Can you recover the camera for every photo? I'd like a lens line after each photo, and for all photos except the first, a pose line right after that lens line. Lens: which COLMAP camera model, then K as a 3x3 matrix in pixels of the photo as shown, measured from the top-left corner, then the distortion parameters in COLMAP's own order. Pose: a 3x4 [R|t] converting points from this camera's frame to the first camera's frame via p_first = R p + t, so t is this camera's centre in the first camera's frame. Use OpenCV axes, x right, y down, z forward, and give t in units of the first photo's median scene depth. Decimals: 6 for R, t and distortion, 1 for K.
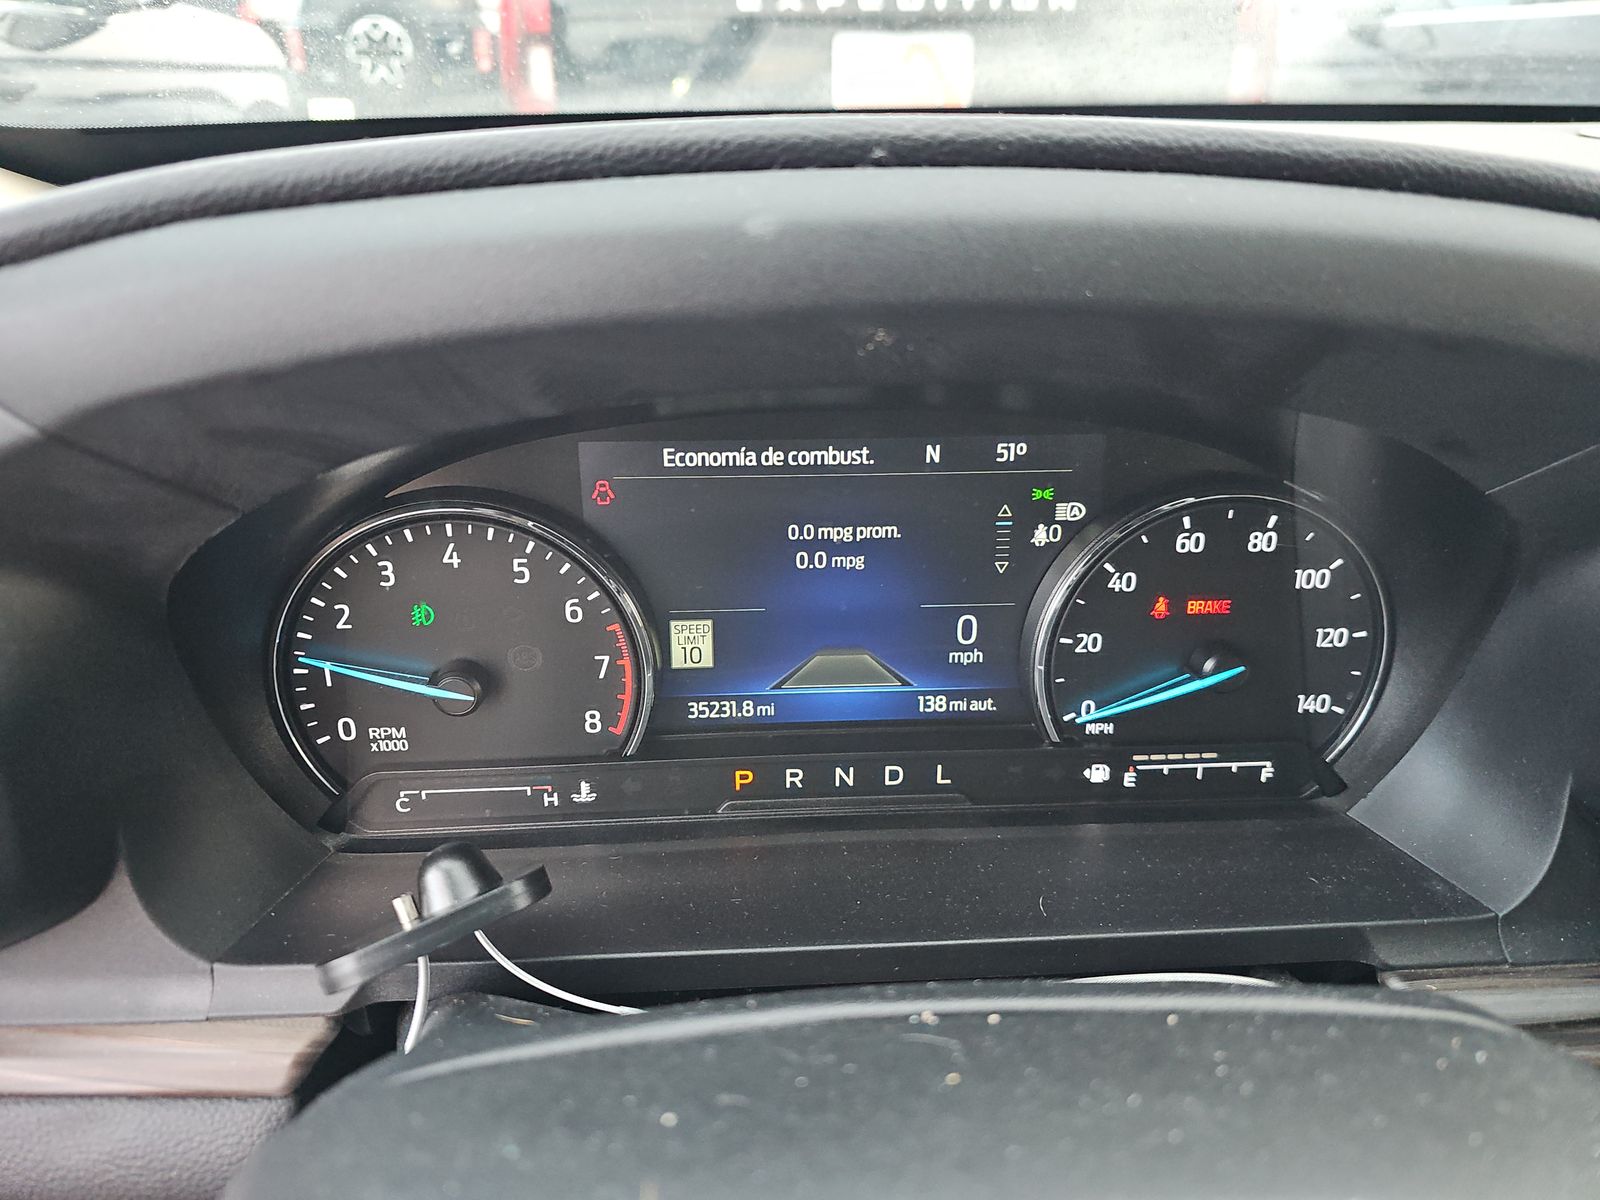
lens RADIAL K [[1055.9, 0, 743.5], [0, 1055.9, 577.9], [0, 0, 1]] dist [0.043295, -0.040096]
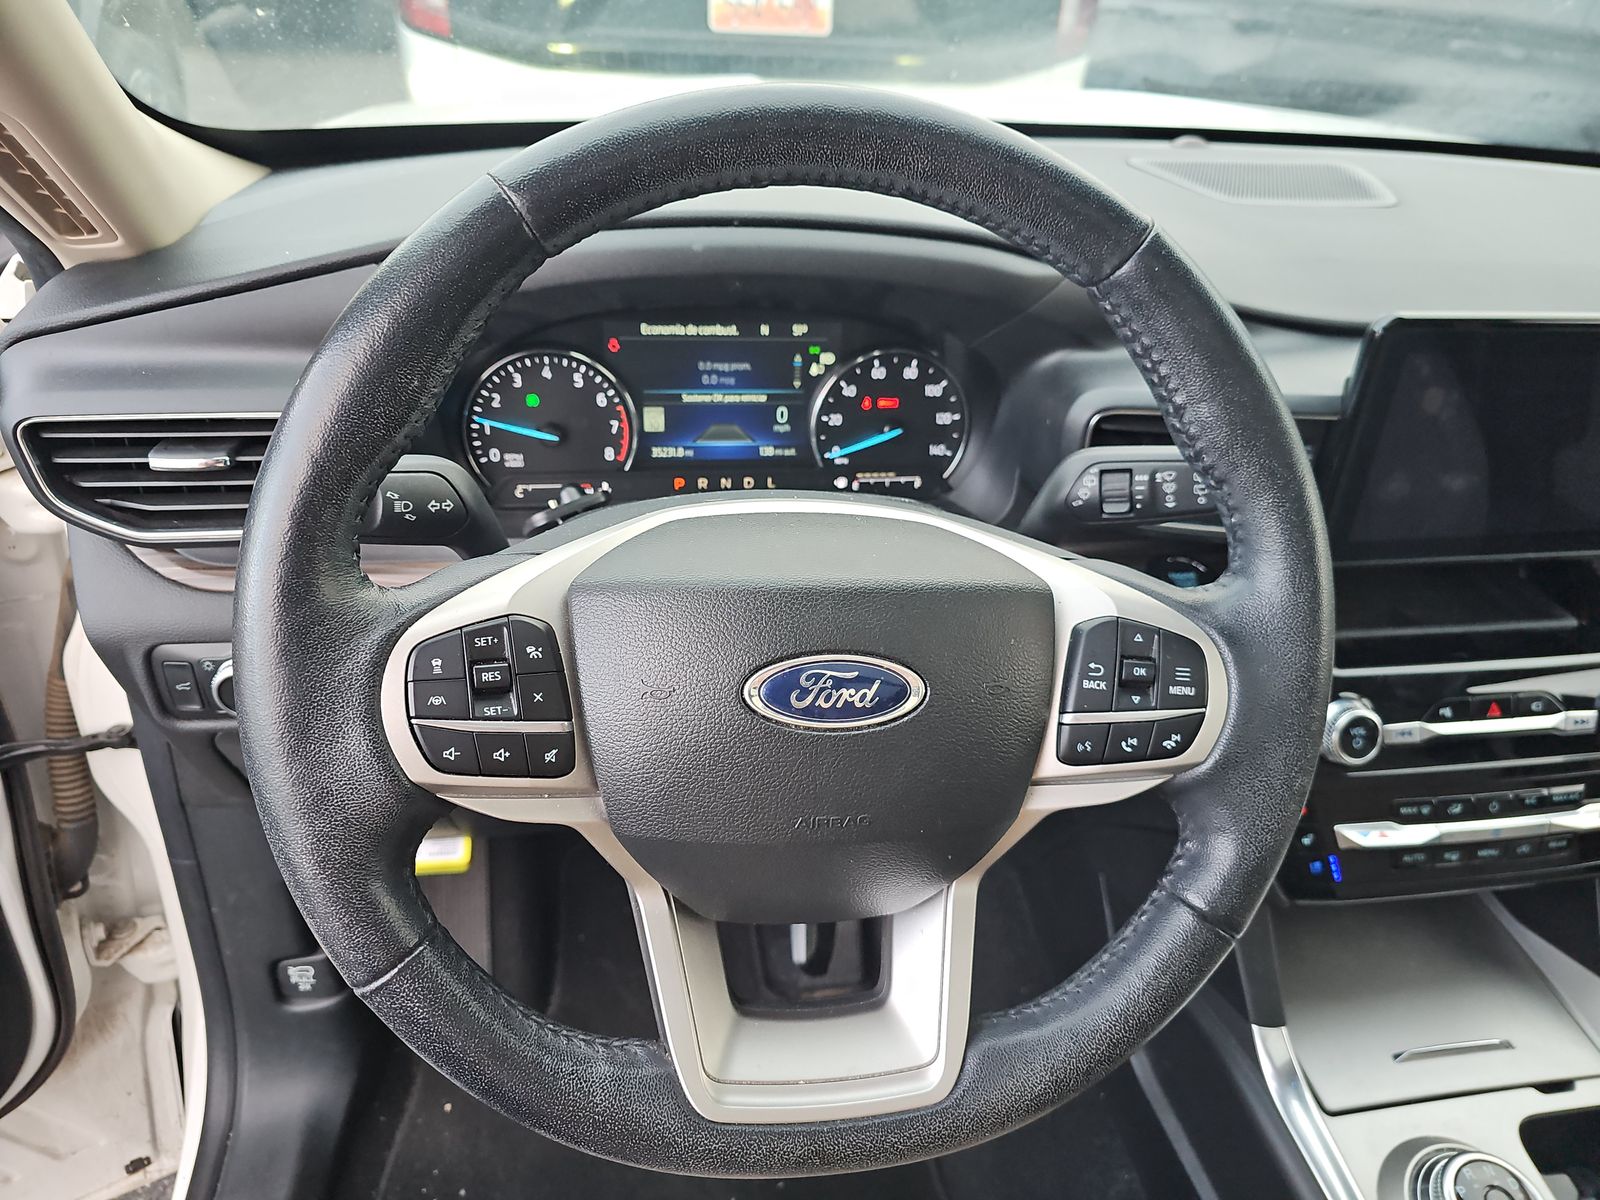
lens RADIAL K [[1055.9, 0, 770.1], [0, 1055.9, 581.9], [0, 0, 1]] dist [0.043295, -0.040096]
pose [[0.990520, -0.014170, 0.136637, -0.115404], [0.001227, 0.995539, 0.094345, 0.191971], [-0.137364, -0.093283, 0.986118, -1.191649]]
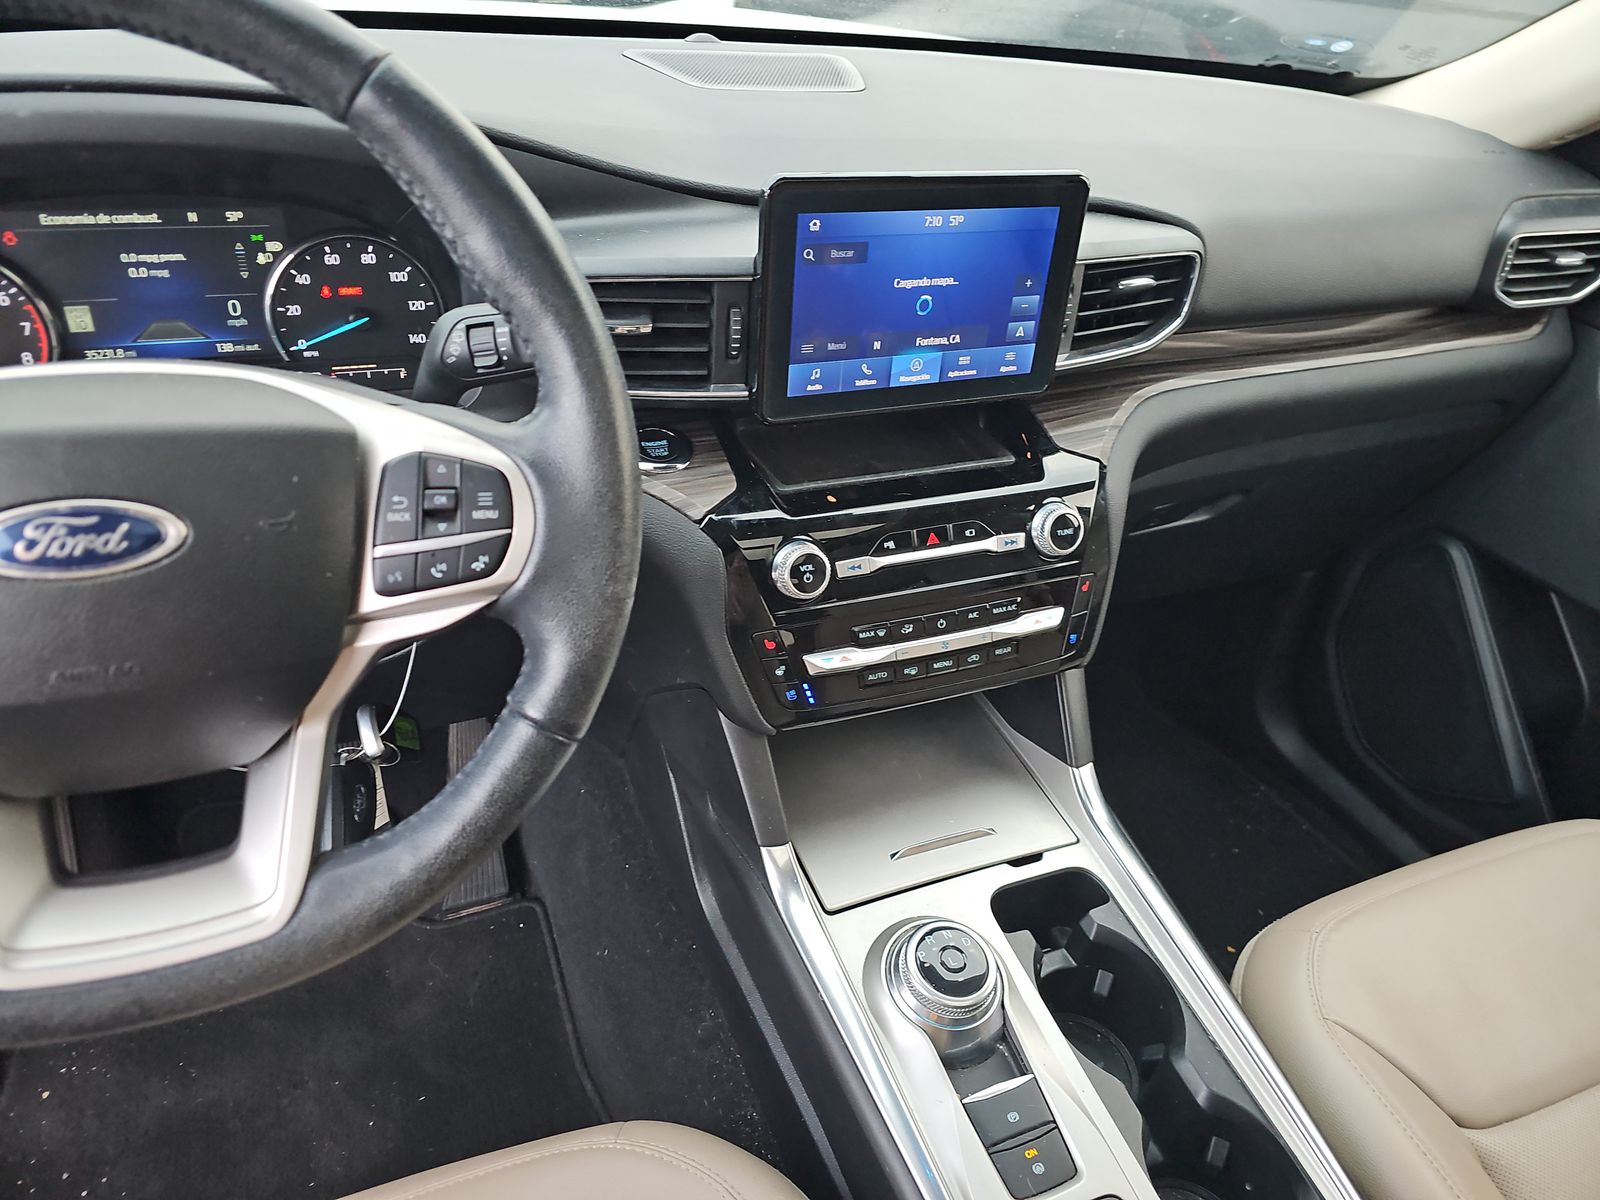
lens RADIAL K [[1055.9, 0, 756.4], [0, 1055.9, 576.4], [0, 0, 1]] dist [0.043295, -0.040096]
pose [[0.932188, -0.123784, 0.340150, 0.402413], [0.077139, 0.986059, 0.147436, 0.348846], [-0.353658, -0.111200, 0.928741, -1.394540]]
